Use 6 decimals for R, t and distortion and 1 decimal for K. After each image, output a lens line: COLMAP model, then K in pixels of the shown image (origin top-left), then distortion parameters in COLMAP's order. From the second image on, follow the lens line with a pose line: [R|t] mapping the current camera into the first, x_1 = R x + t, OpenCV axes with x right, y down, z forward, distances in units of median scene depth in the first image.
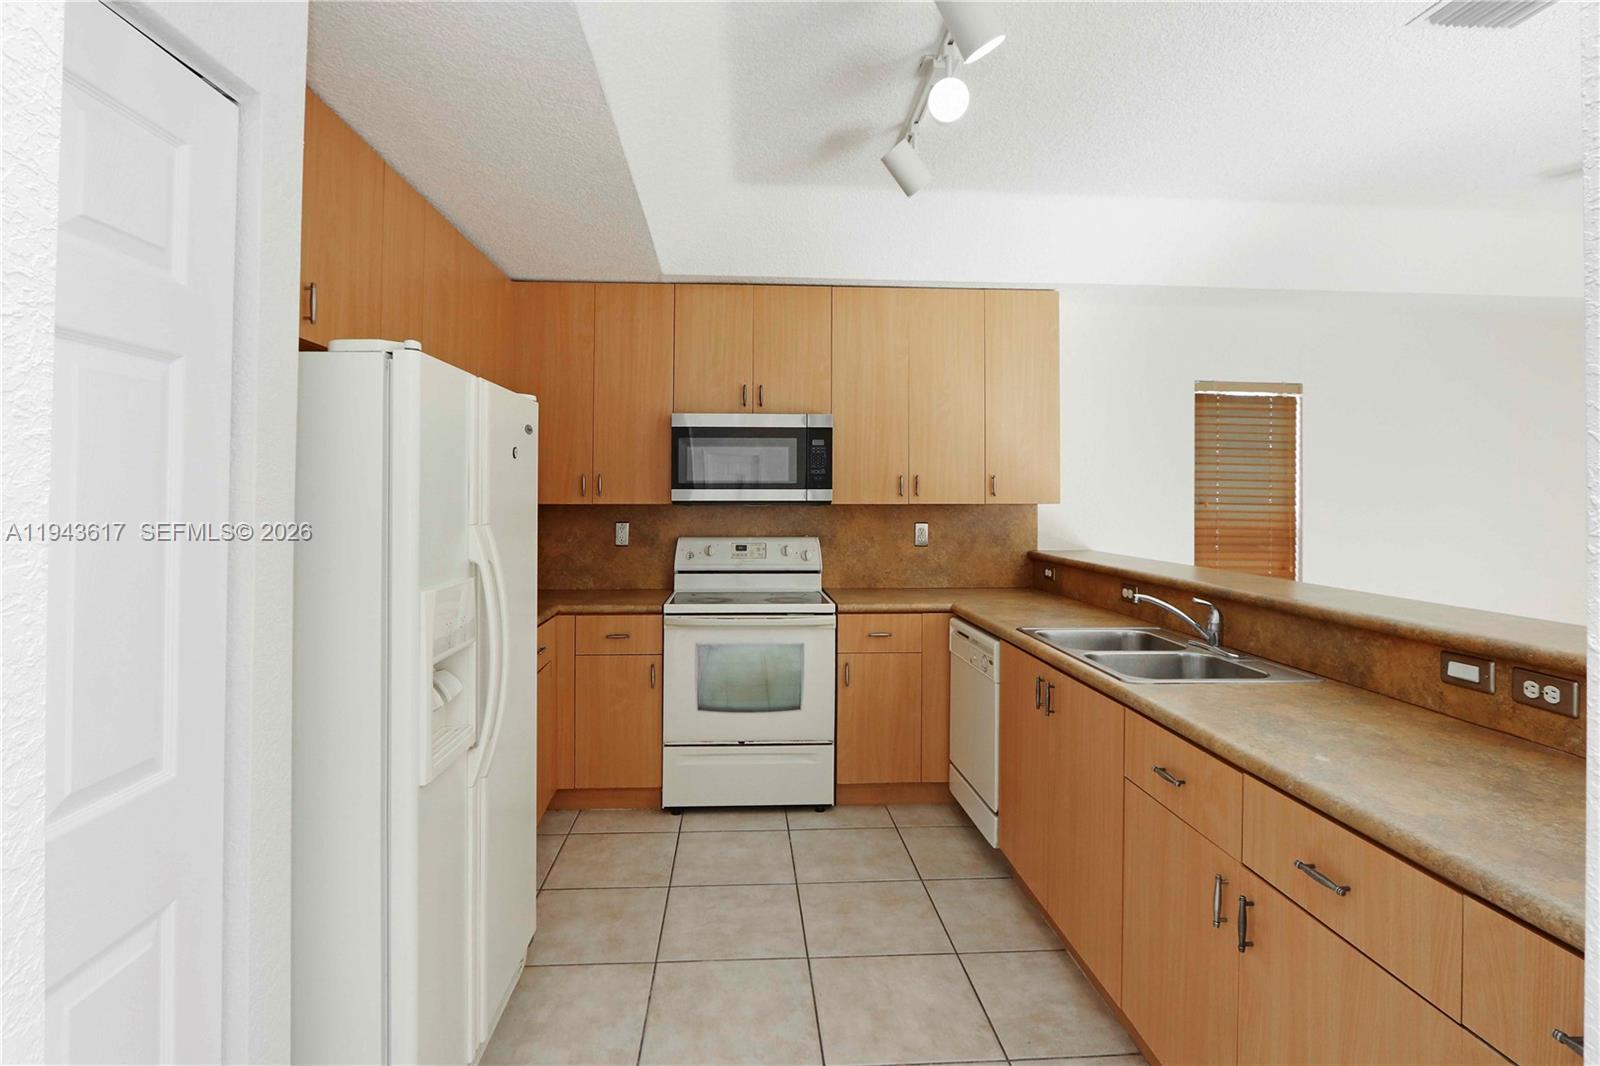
lens RADIAL K [[775.1, 0, 791.8], [0, 775.1, 489.5], [0, 0, 1]] dist [-0.020394, 0.001123]
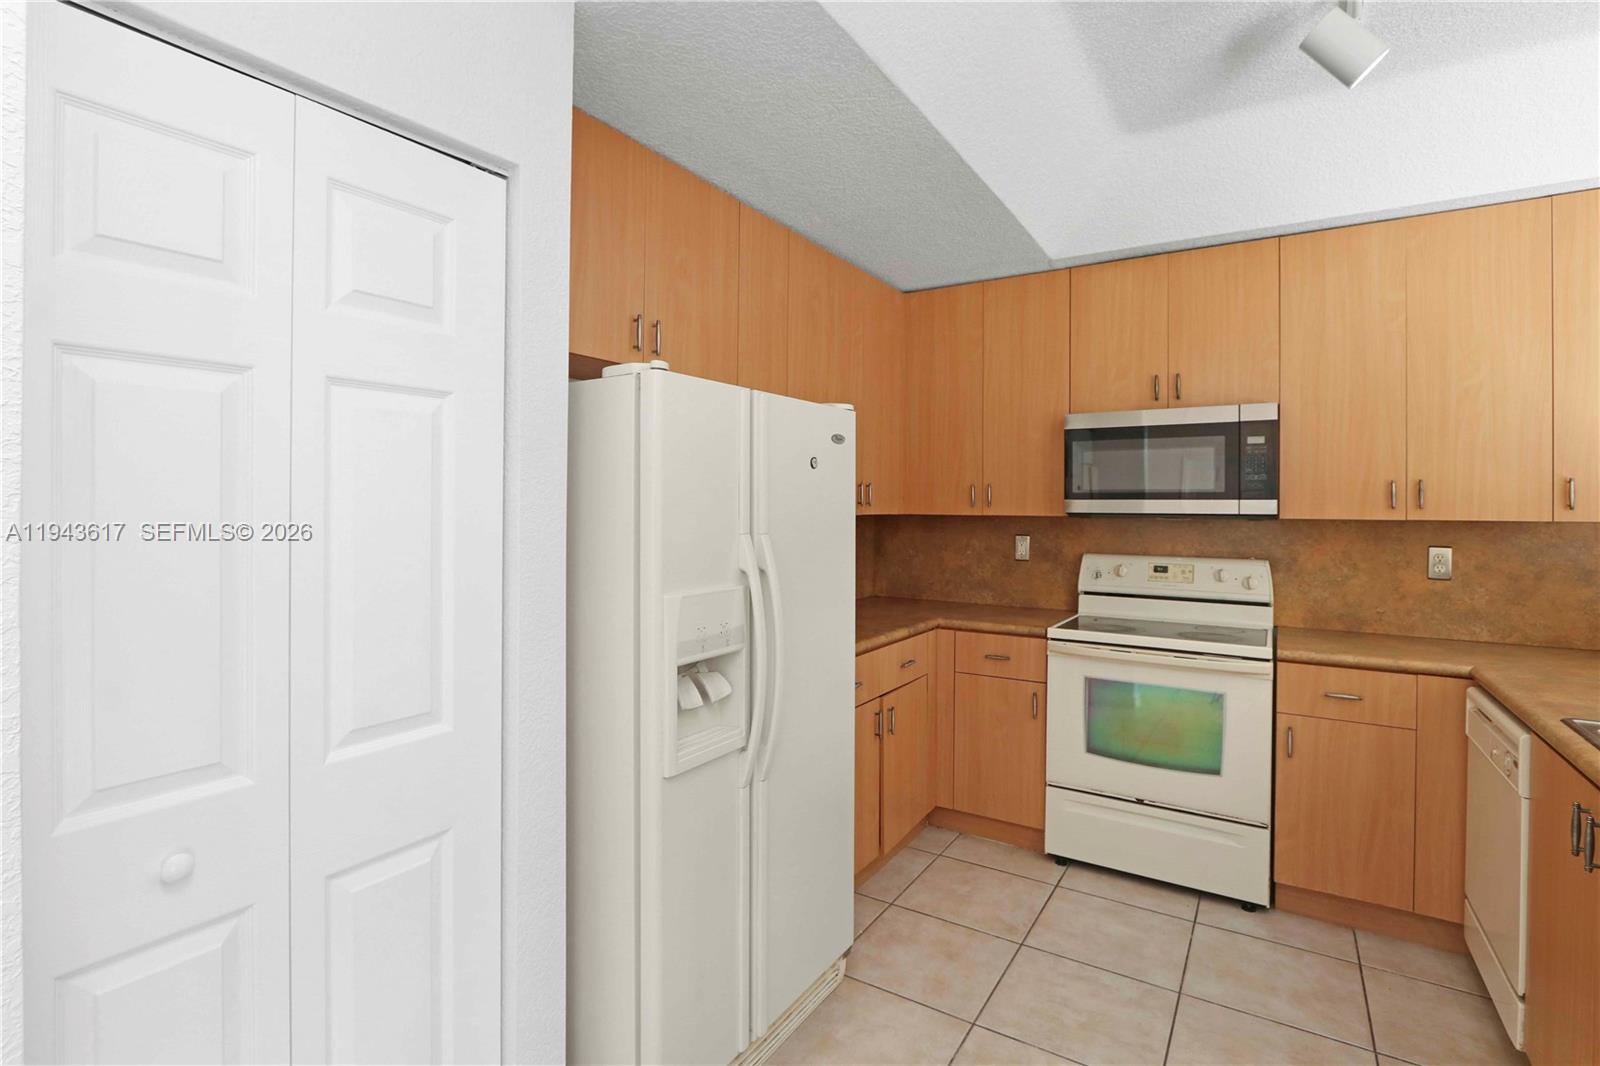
lens RADIAL K [[772.5, 0, 789.0], [0, 772.5, 504.3], [0, 0, 1]] dist [-0.017864, 0.001513]
pose [[0.804758, 0.002954, -0.593596, 0.120698], [0.000271, 0.999986, 0.005343, 0.000347], [0.593603, -0.004461, 0.804745, 0.100864]]
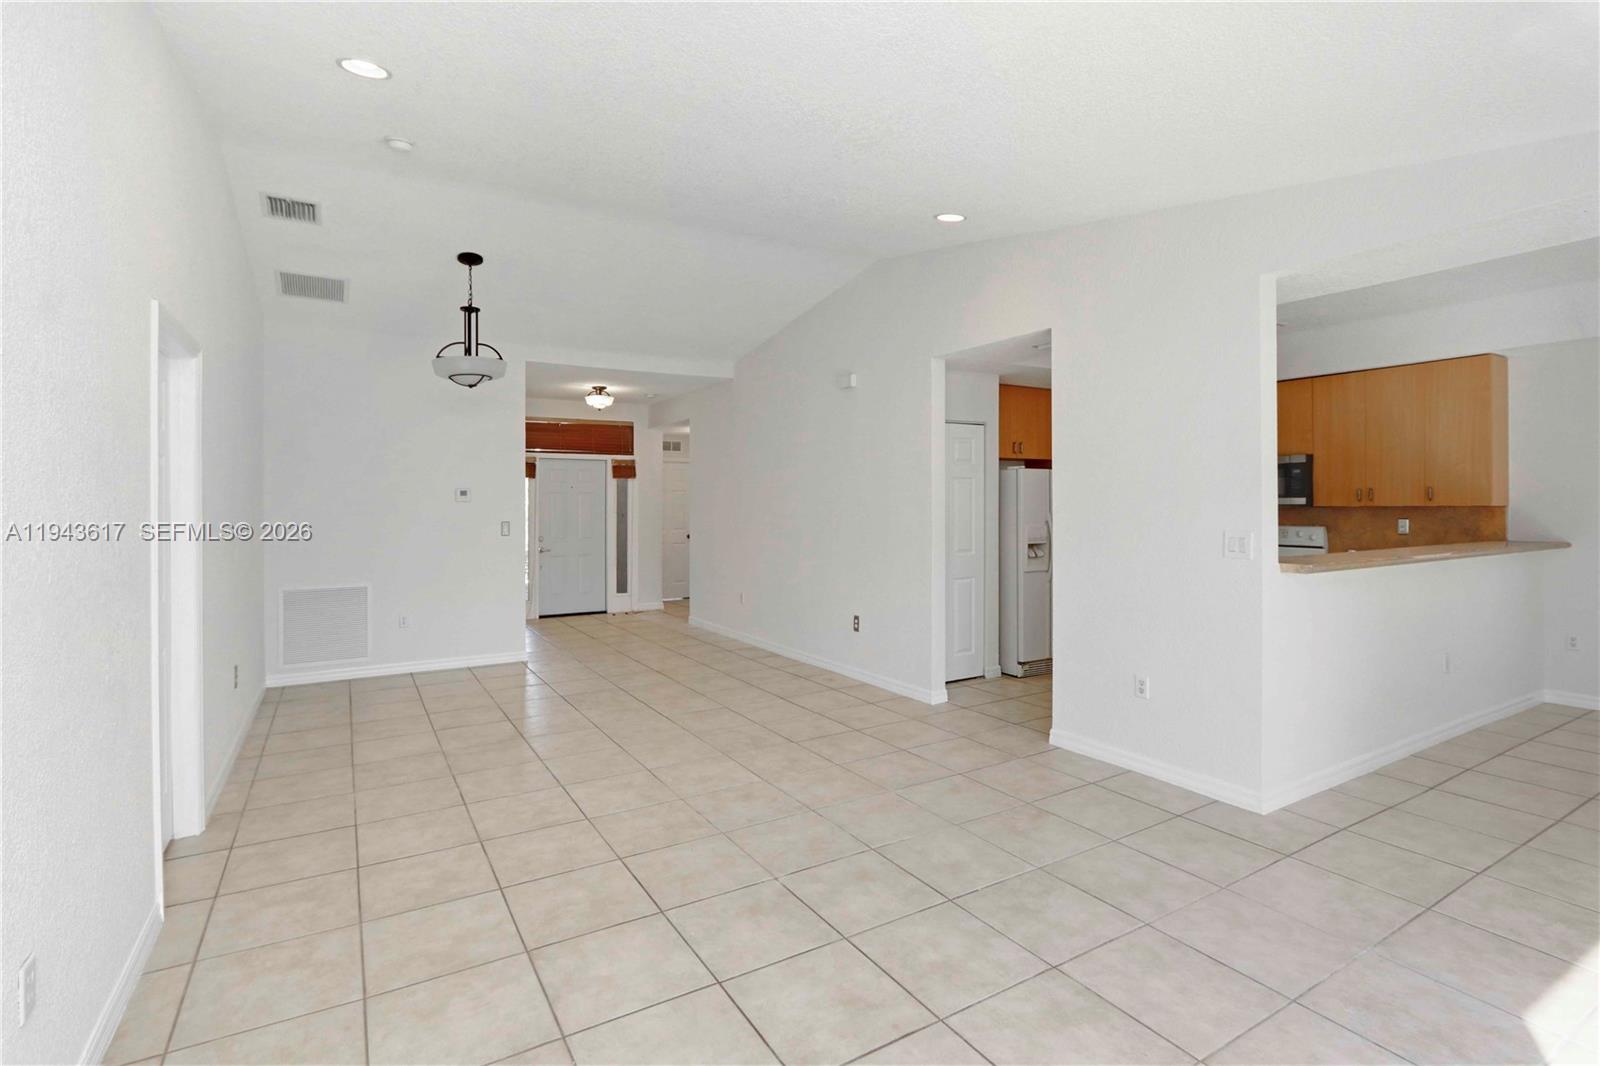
lens RADIAL K [[748.8, 0, 776.3], [0, 748.8, 518.8], [0, 0, 1]] dist [-0.025143, 0.001051]
pose [[0.441610, 0.012317, -0.897122, 1.066438], [0.013596, 0.999699, 0.020418, -0.002718], [0.897104, -0.021214, 0.441310, -0.832194]]
